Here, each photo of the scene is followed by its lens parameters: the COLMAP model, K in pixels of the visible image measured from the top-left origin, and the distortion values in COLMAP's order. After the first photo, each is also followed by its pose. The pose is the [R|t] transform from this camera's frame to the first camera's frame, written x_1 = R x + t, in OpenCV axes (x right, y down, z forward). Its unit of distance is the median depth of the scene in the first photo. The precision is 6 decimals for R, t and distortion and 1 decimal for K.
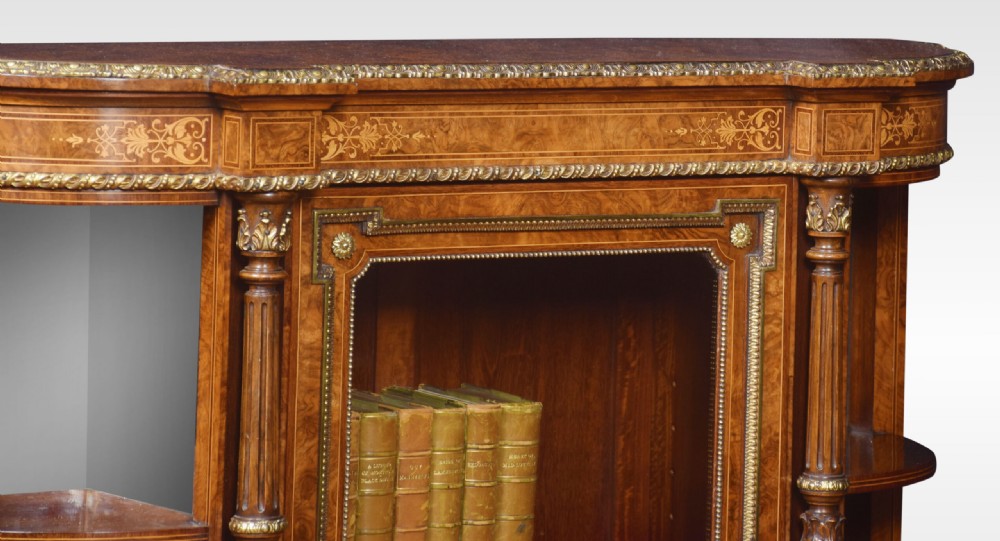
lens RADIAL K [[4664.1, 0, 660.1], [0, 4664.1, 120.0], [0, 0, 1]] dist [1.197356, 0.000000]
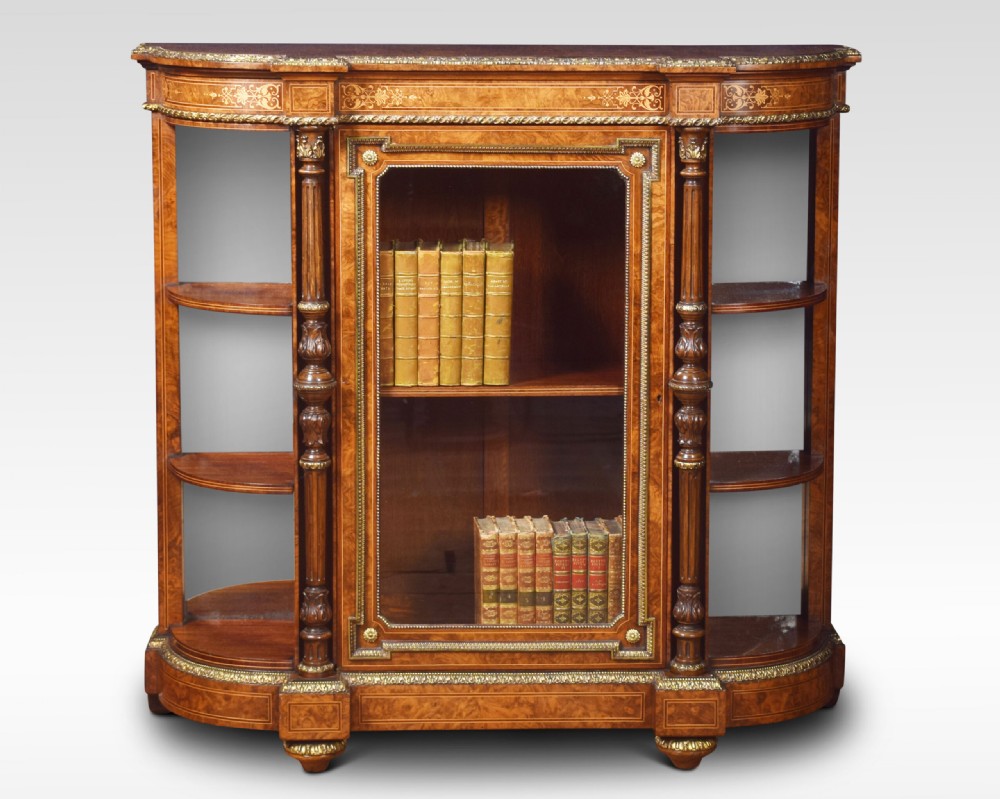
lens RADIAL K [[2643.0, 0, 514.2], [0, 2643.0, 299.4], [0, 0, 1]] dist [0.185542, 0.000000]
pose [[0.850210, 0.050398, -0.524026, 0.503165], [-0.016429, 0.997462, 0.069275, 0.009640], [0.526187, -0.050289, 0.848880, 0.159504]]
